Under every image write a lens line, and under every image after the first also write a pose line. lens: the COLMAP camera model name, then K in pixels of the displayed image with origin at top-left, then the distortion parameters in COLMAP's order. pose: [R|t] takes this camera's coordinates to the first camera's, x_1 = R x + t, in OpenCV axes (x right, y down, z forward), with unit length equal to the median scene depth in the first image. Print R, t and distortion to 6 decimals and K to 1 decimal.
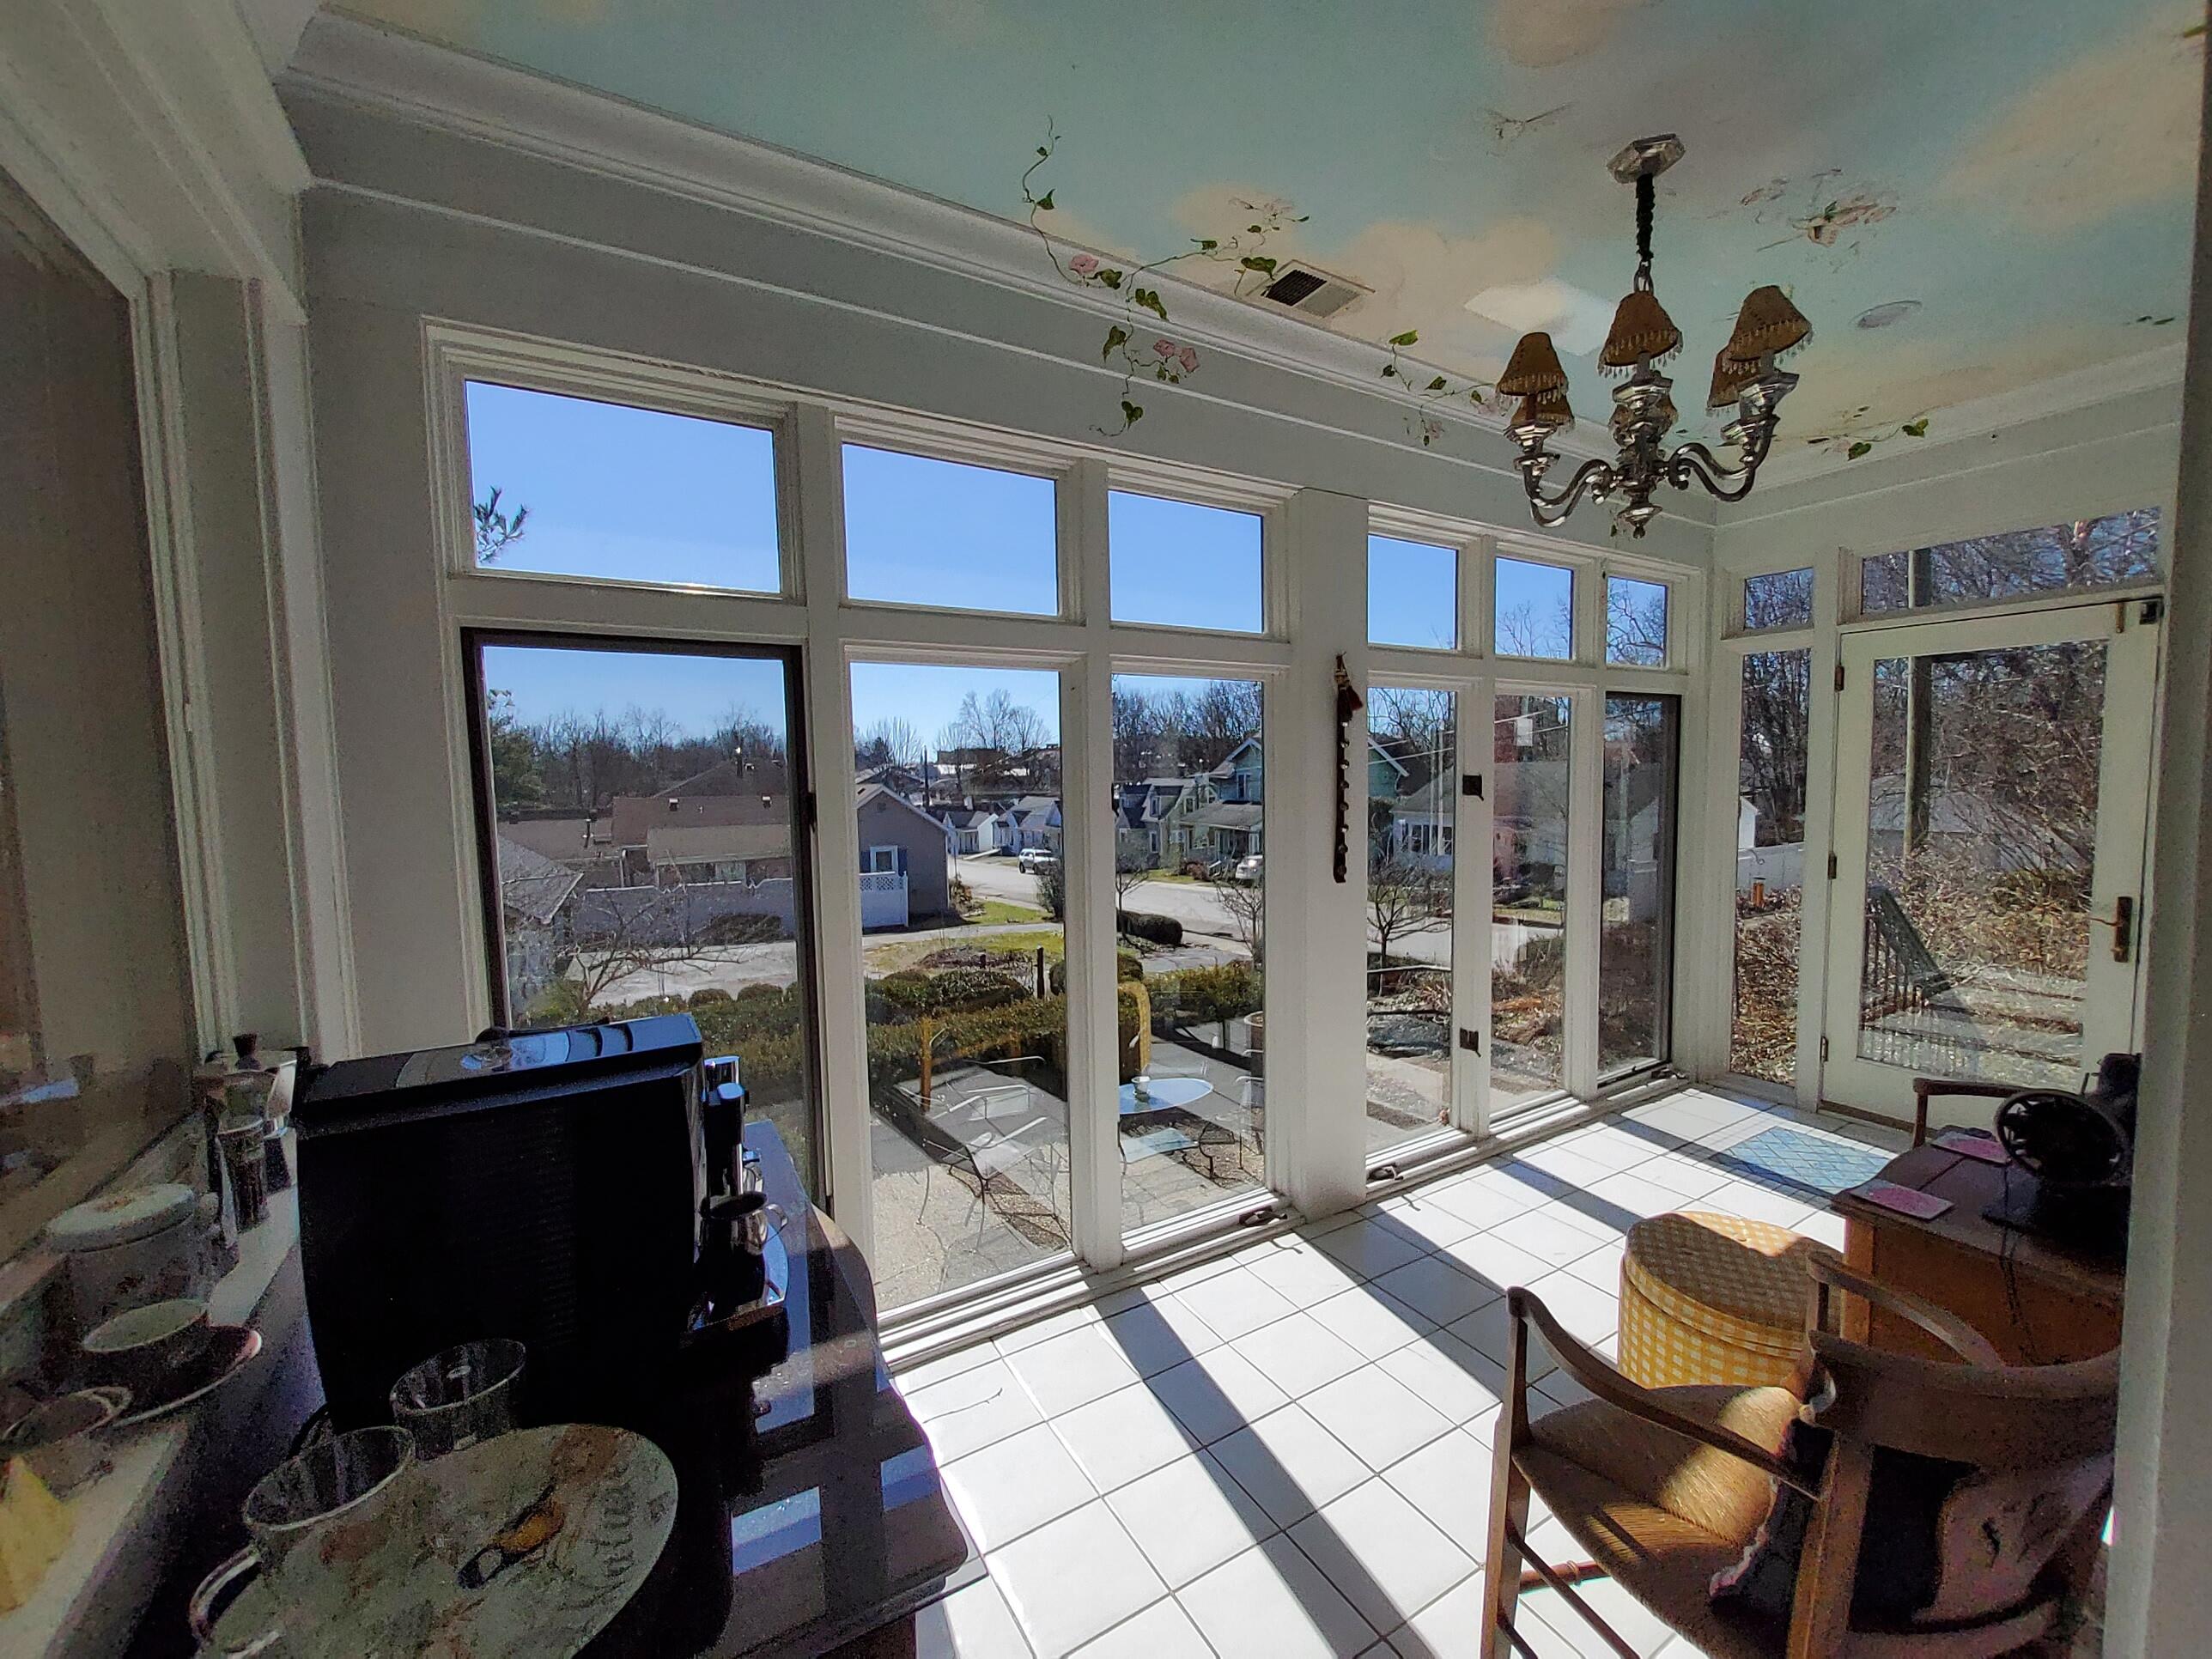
lens RADIAL K [[884.6, 0, 1139.9], [0, 884.6, 838.9], [0, 0, 1]] dist [-0.001549, -0.000618]
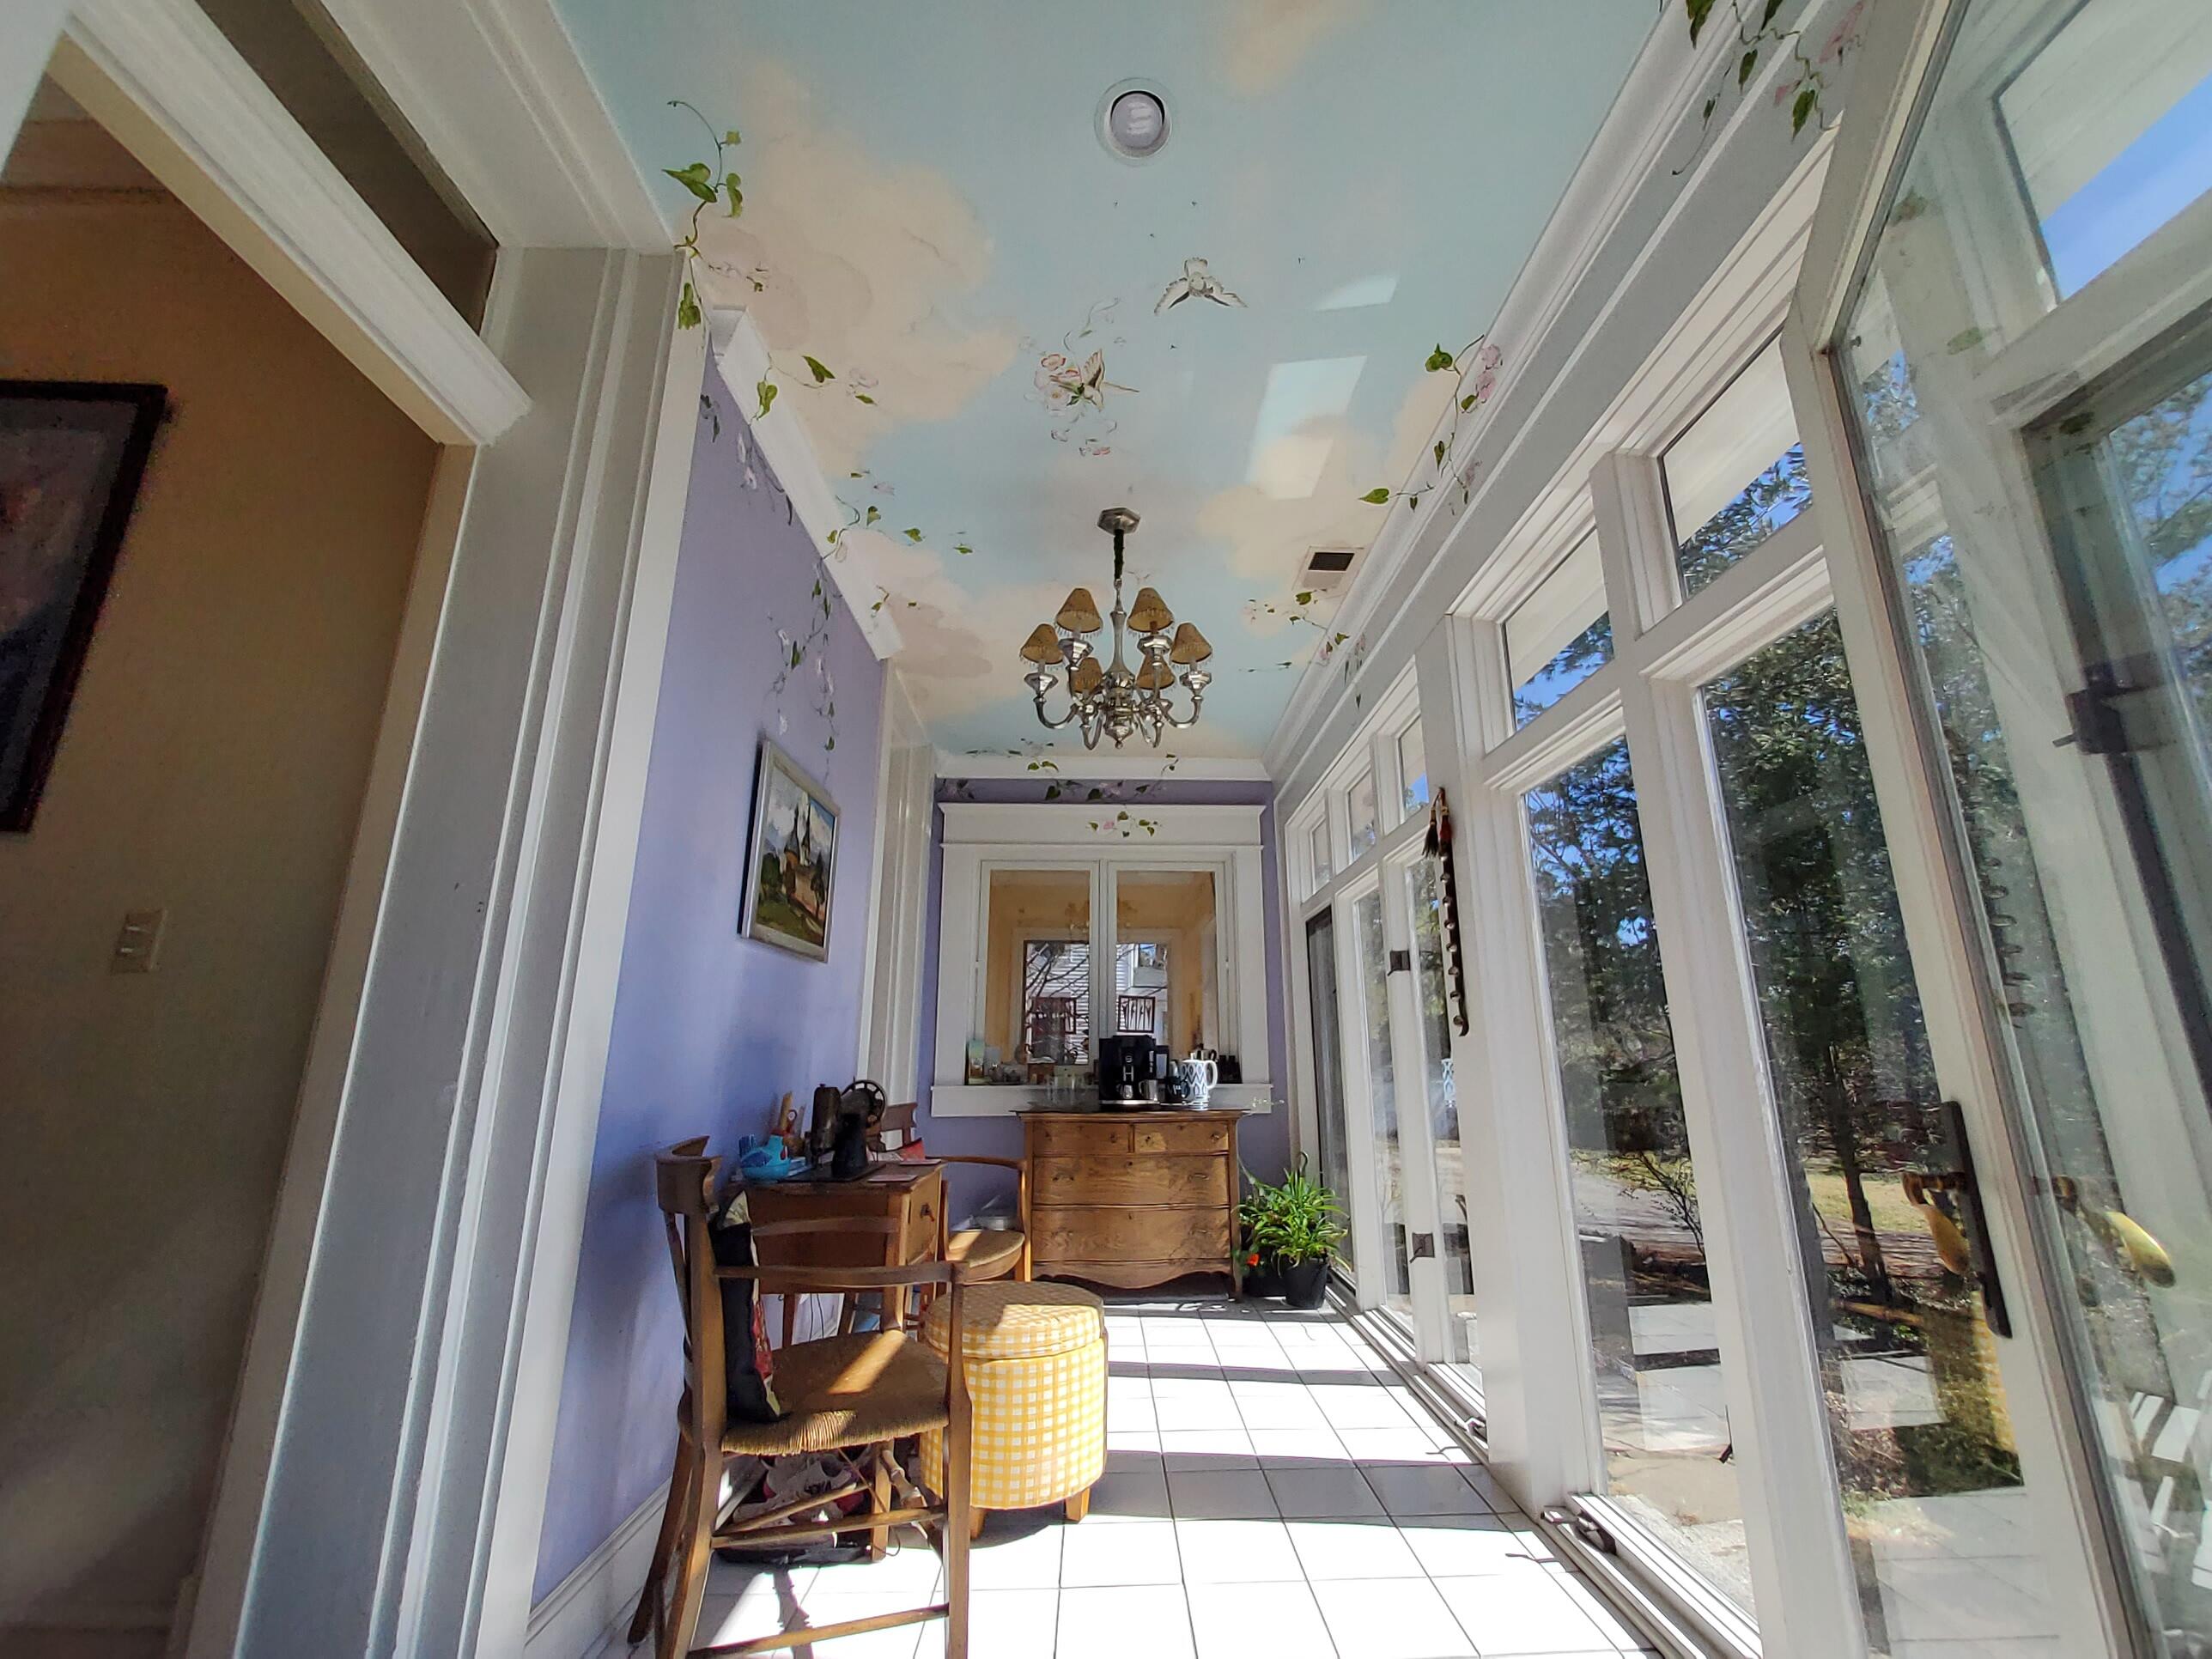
lens RADIAL K [[884.6, 0, 1139.9], [0, 884.6, 838.9], [0, 0, 1]] dist [-0.001549, -0.000618]
pose [[-0.485271, -0.199806, -0.851228, 1.282629], [-0.056980, 0.978697, -0.197243, 0.054627], [0.872505, -0.047213, -0.486318, 1.282455]]
